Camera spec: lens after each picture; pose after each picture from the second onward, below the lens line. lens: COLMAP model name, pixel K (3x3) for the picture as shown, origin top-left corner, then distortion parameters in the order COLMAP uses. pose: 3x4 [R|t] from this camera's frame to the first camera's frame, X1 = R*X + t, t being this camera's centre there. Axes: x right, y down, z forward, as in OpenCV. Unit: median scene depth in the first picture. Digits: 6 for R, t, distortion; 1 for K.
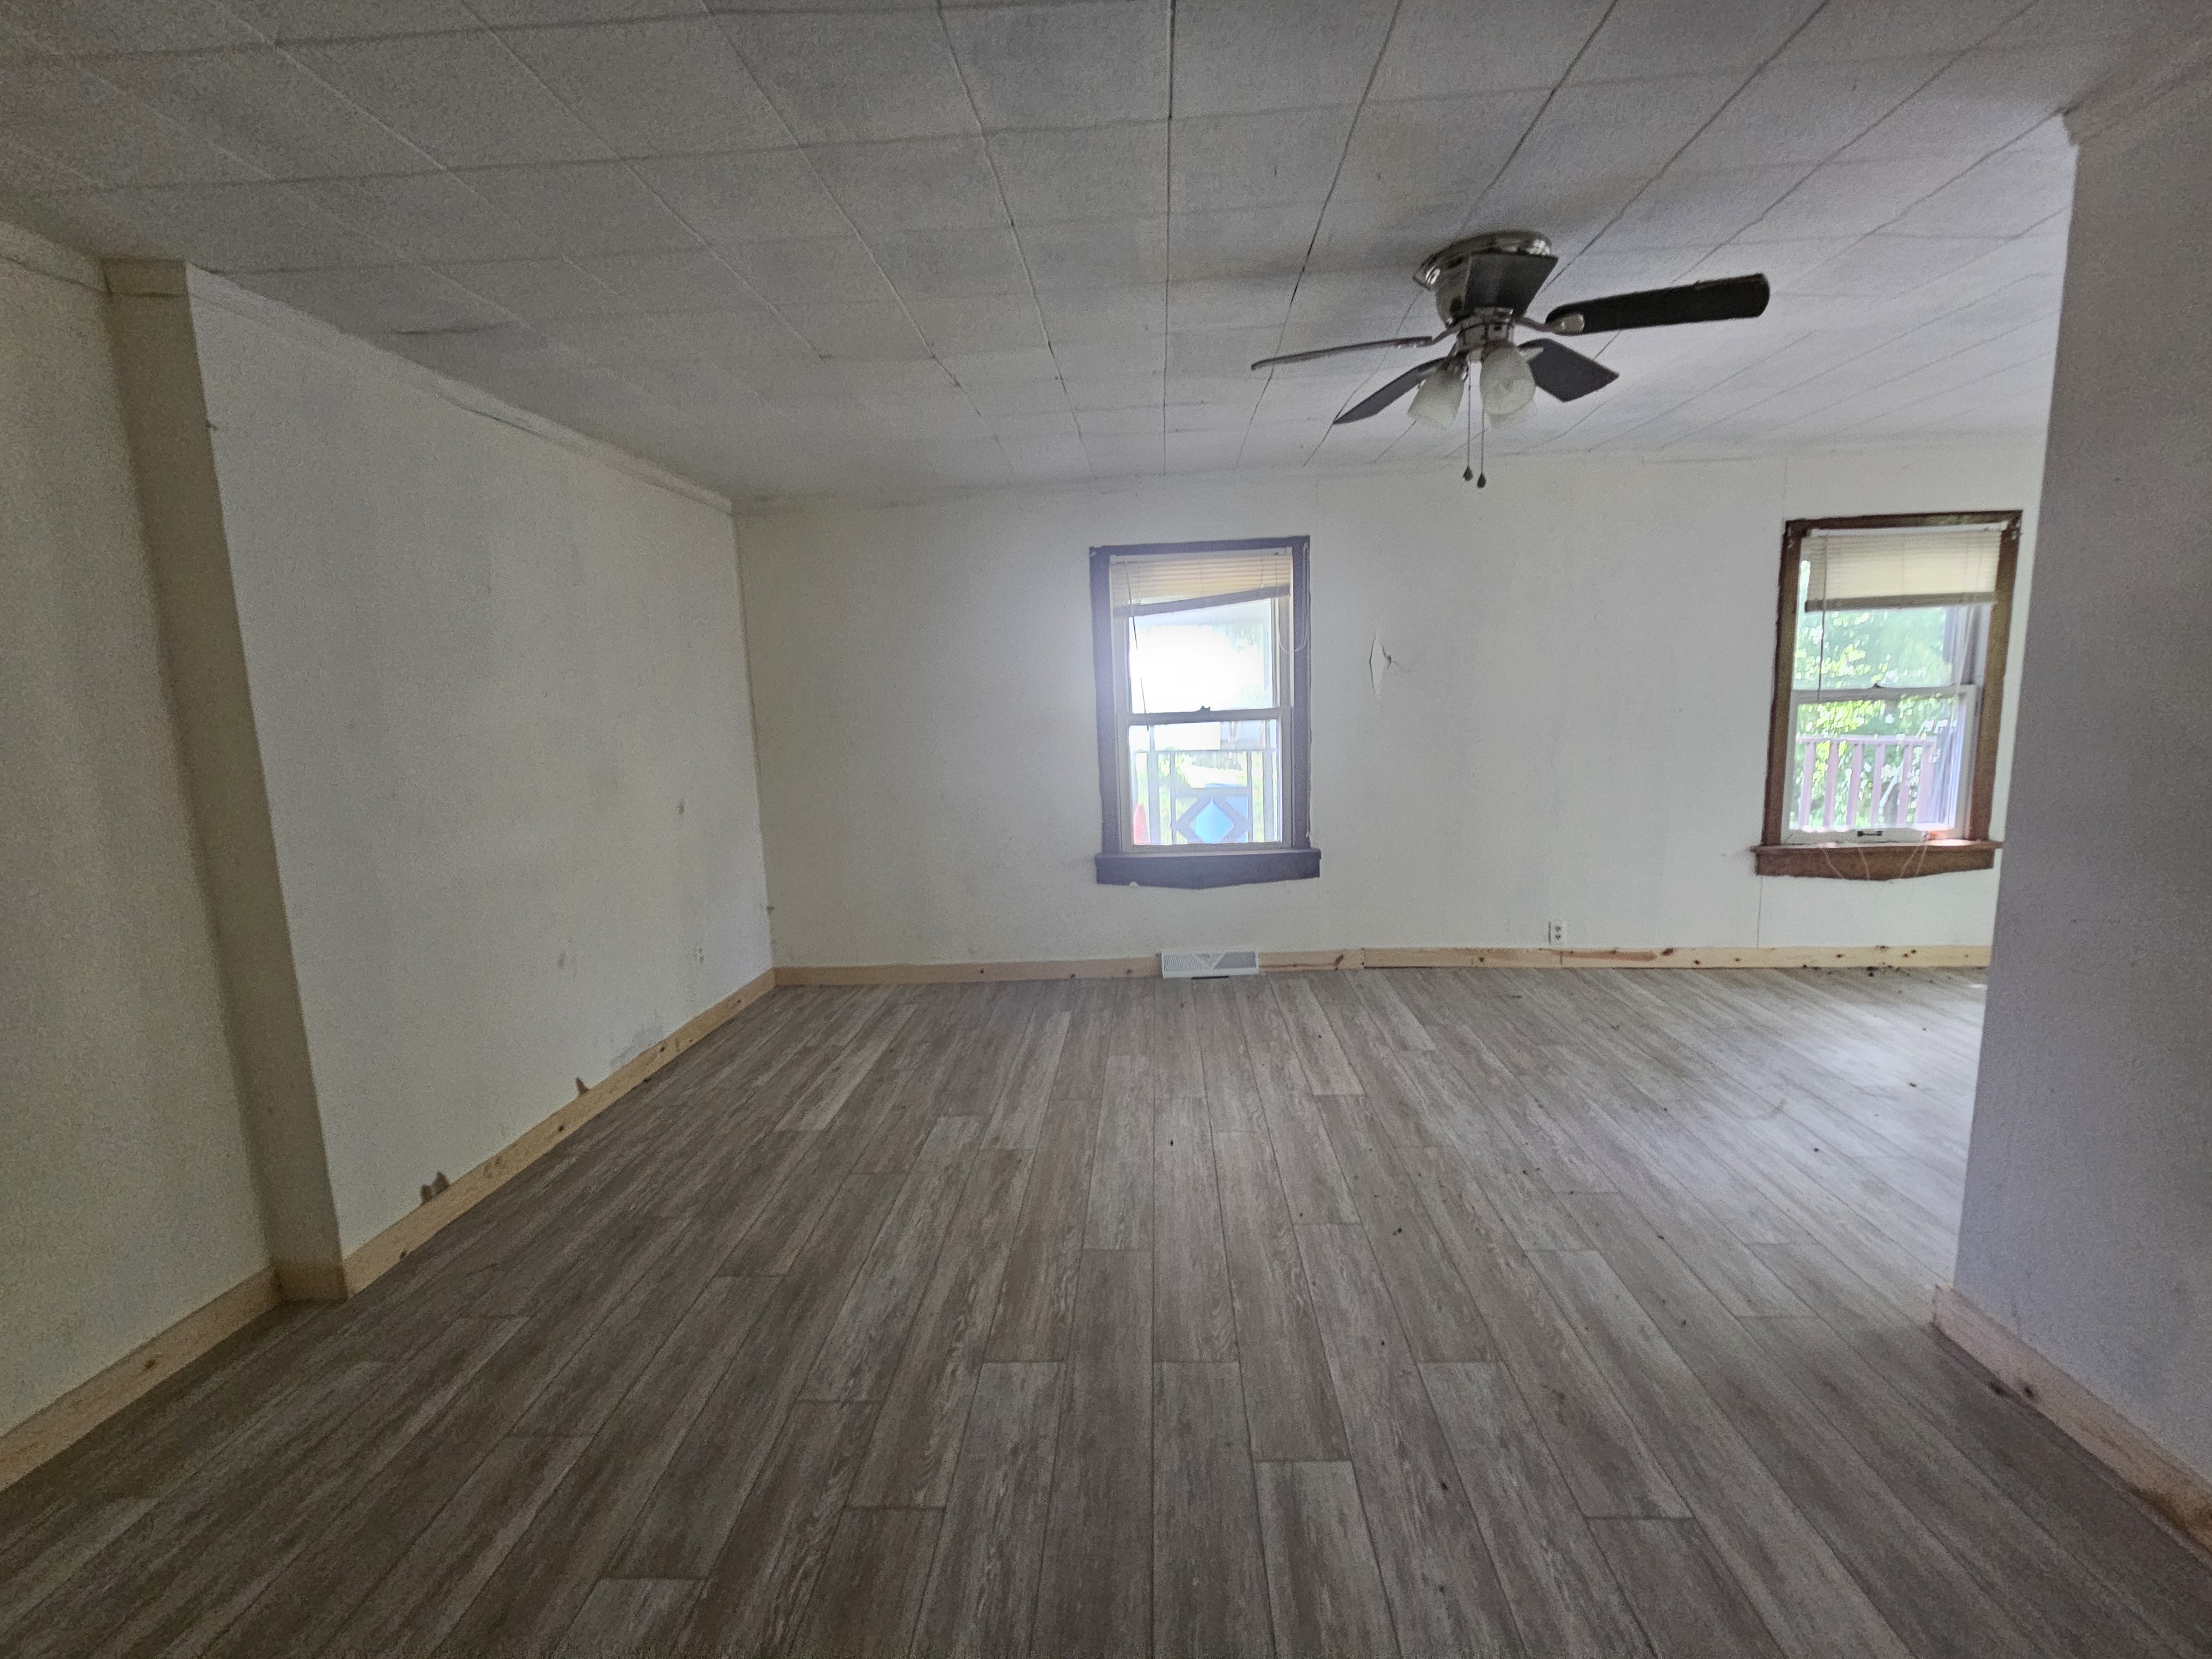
lens RADIAL K [[902.8, 0, 1118.9], [0, 902.8, 820.9], [0, 0, 1]] dist [0.005577, -0.000286]
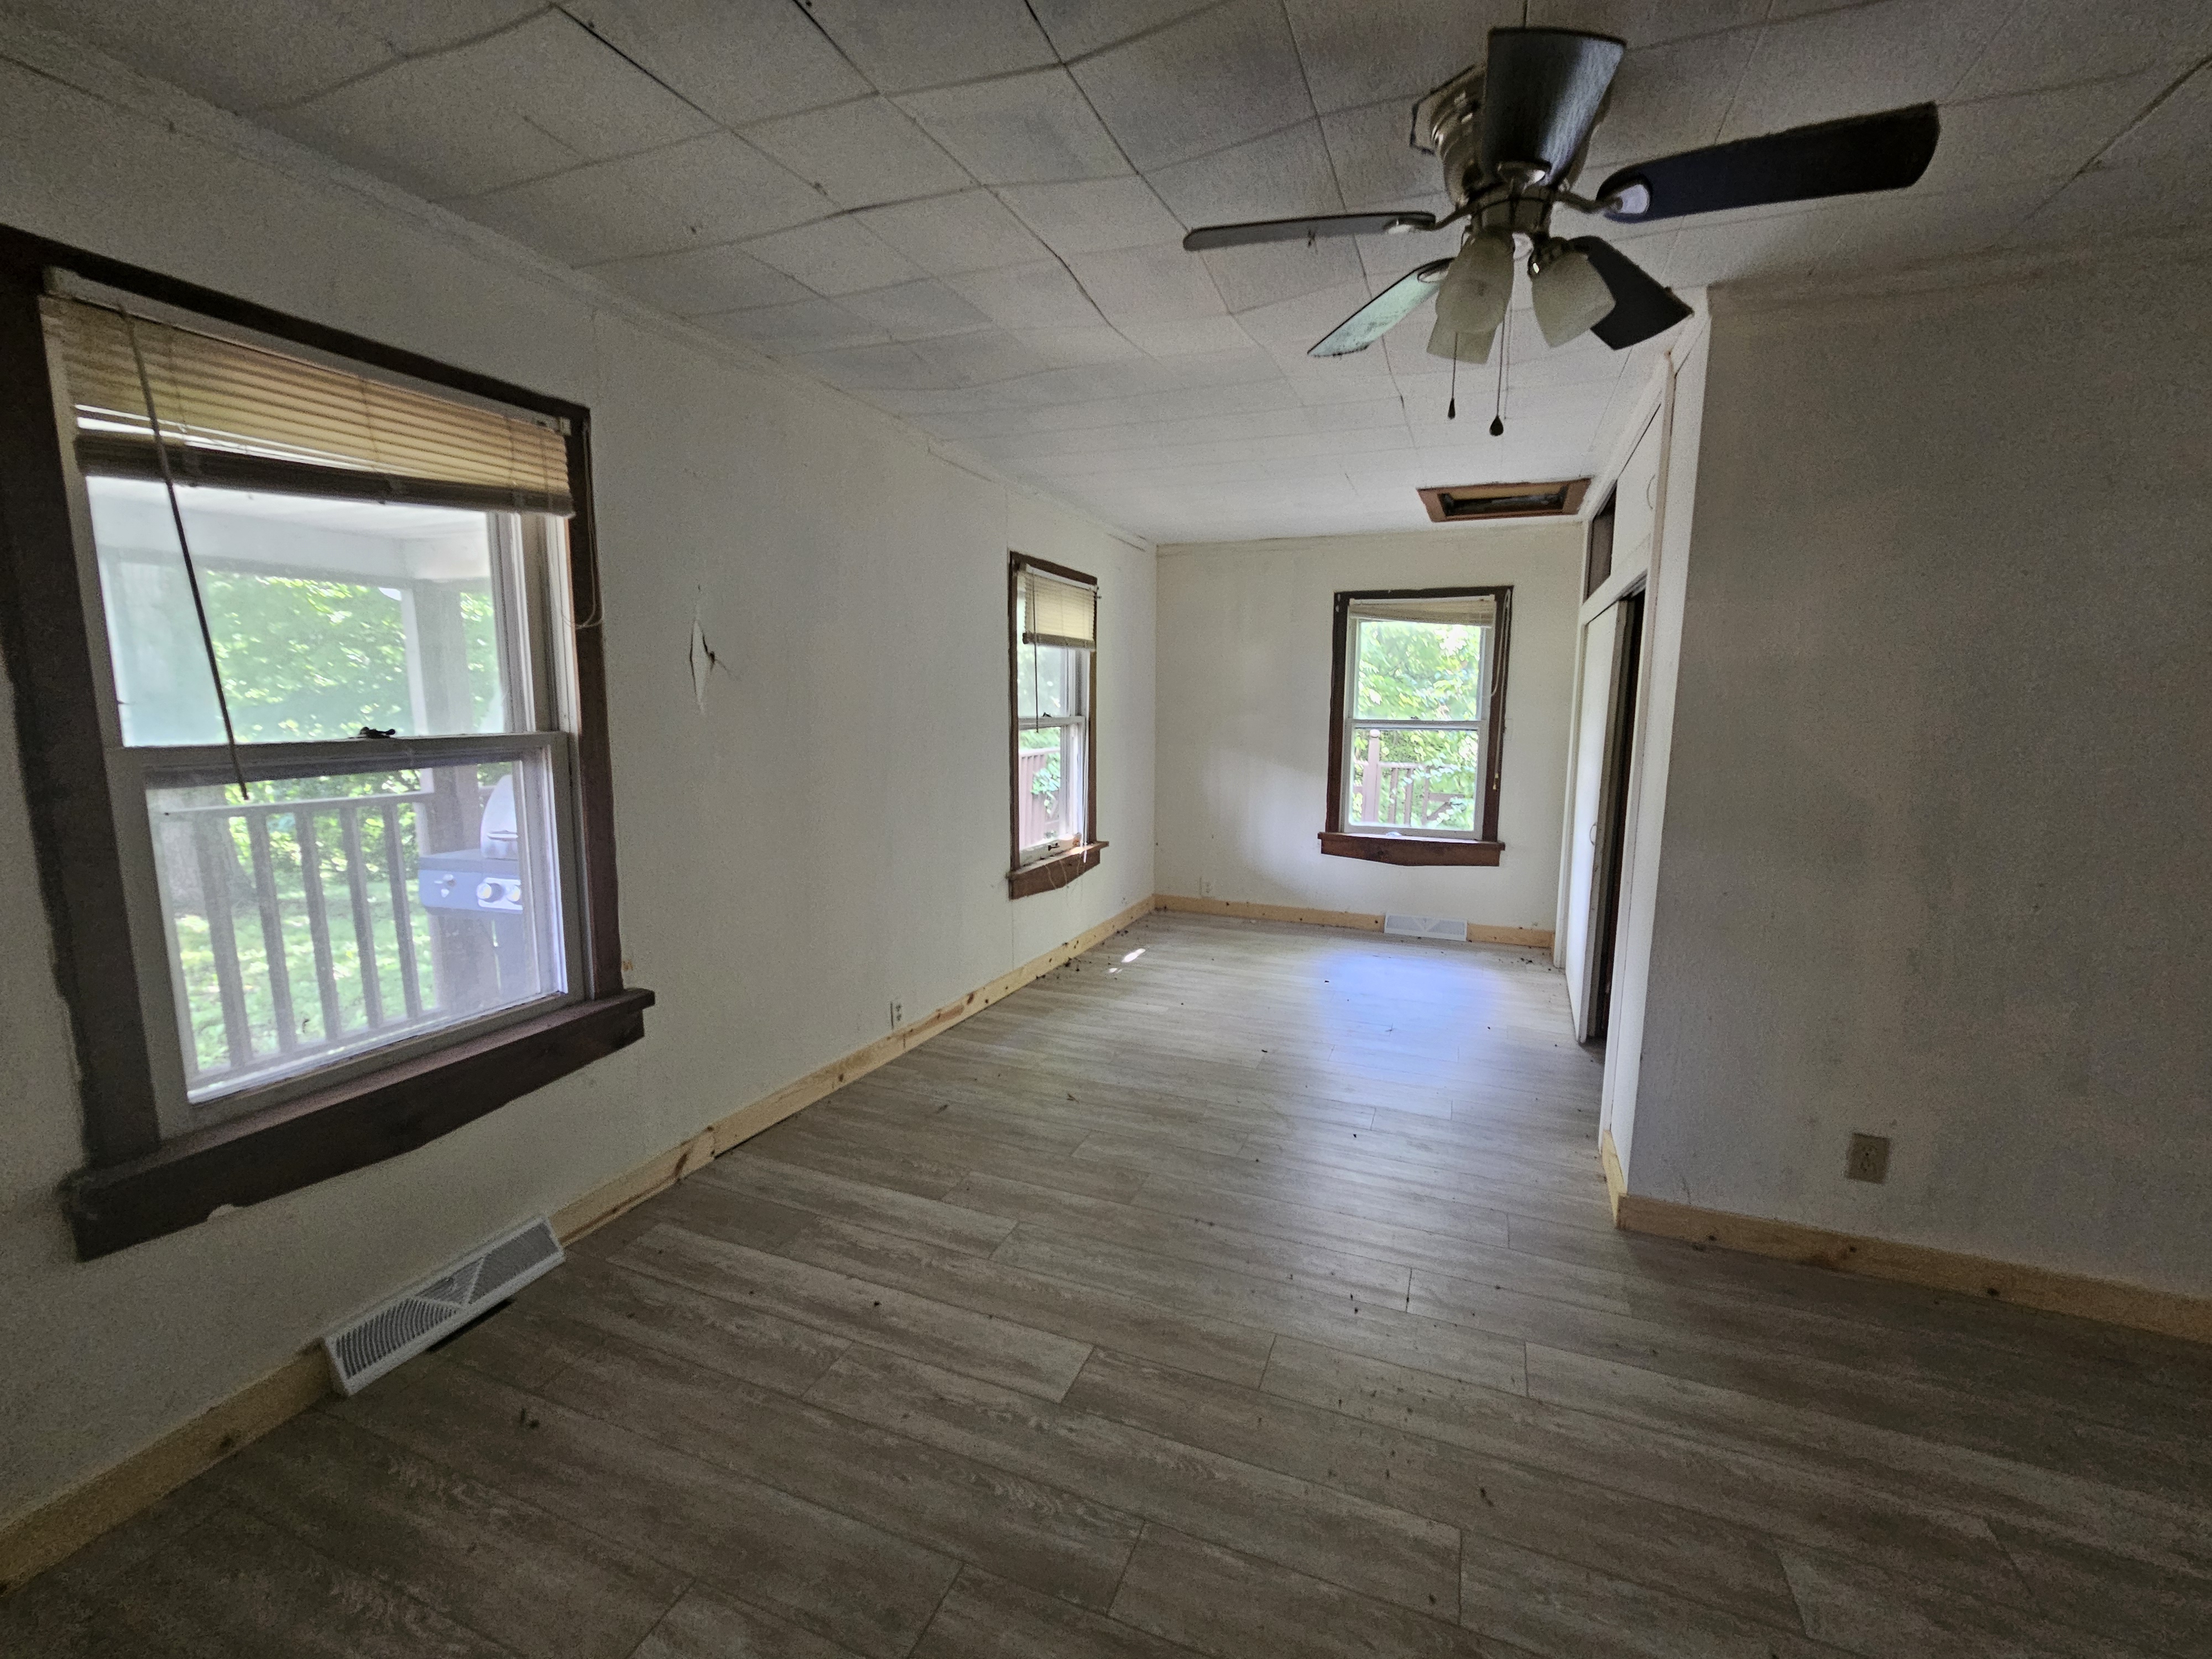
lens RADIAL K [[916.7, 0, 1112.5], [0, 916.7, 839.2], [0, 0, 1]] dist [-0.003057, 0.000435]
pose [[0.323930, -0.108100, 0.939885, -0.220178], [0.113259, 0.990737, 0.074914, -0.073981], [-0.939277, 0.082184, 0.333173, 0.563284]]
